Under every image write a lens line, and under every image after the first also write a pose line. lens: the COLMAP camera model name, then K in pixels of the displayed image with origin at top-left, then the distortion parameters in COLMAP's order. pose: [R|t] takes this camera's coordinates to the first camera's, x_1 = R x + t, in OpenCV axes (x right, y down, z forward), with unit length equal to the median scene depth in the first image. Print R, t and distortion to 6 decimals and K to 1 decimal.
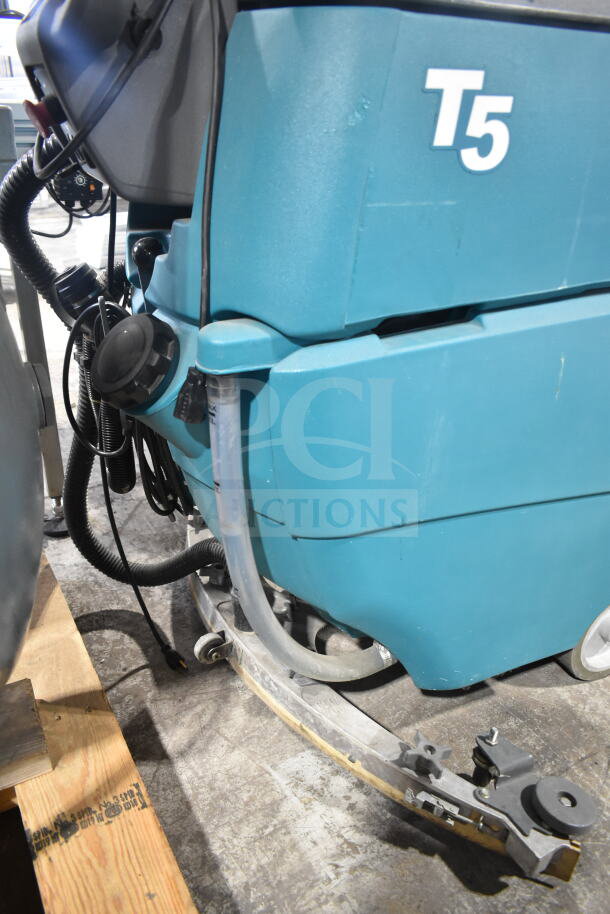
lens RADIAL K [[684.1, 0, 307.4], [0, 684.1, 457.6], [0, 0, 1]] dist [-0.005576, -0.006371]
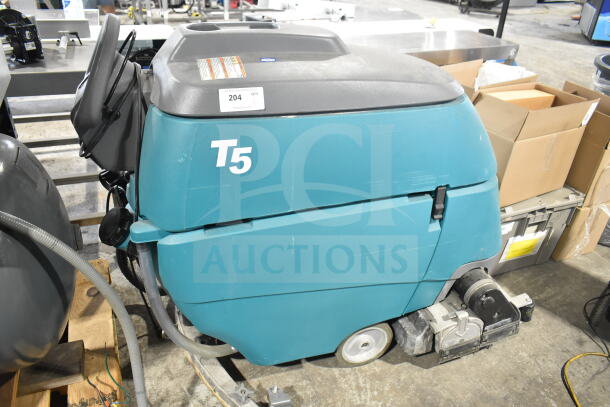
lens RADIAL K [[456.6, 0, 303.6], [0, 456.6, 202.9], [0, 0, 1]] dist [-0.005576, -0.006371]
pose [[0.991585, 0.085698, -0.097027, 0.605714], [-0.080090, 0.994962, 0.060293, -0.397223], [0.101705, -0.052014, 0.993454, -0.598166]]
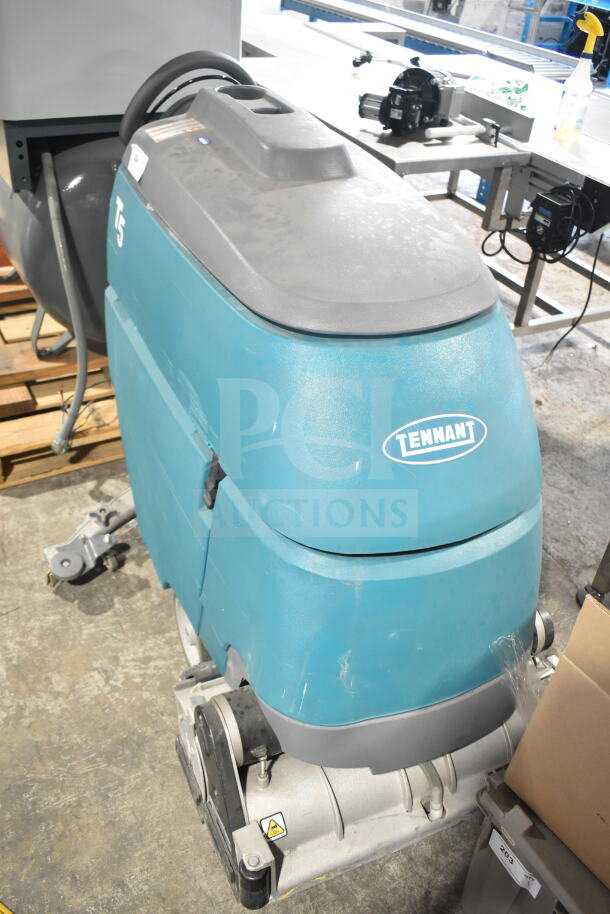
lens RADIAL K [[784.2, 0, 303.8], [0, 784.2, 458.6], [0, 0, 1]] dist [-0.012113, -0.007390]
pose [[-0.005460, 0.577380, -0.816458, 2.424694], [-0.539583, 0.685707, 0.488524, -1.351584], [0.841915, 0.443214, 0.307800, 0.938334]]
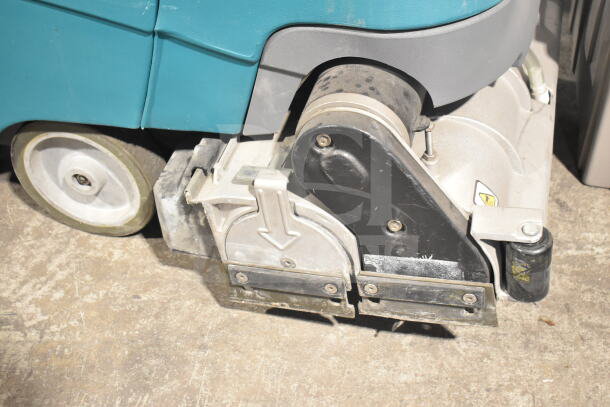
lens RADIAL K [[822.0, 0, 305.5], [0, 822.0, 202.9], [0, 0, 1]] dist [-0.019528, 0.000000]
pose [[0.760278, 0.435595, -0.481907, 1.856547], [-0.282960, 0.889846, 0.357920, -0.238207], [0.584731, -0.135758, 0.799787, 0.609482]]
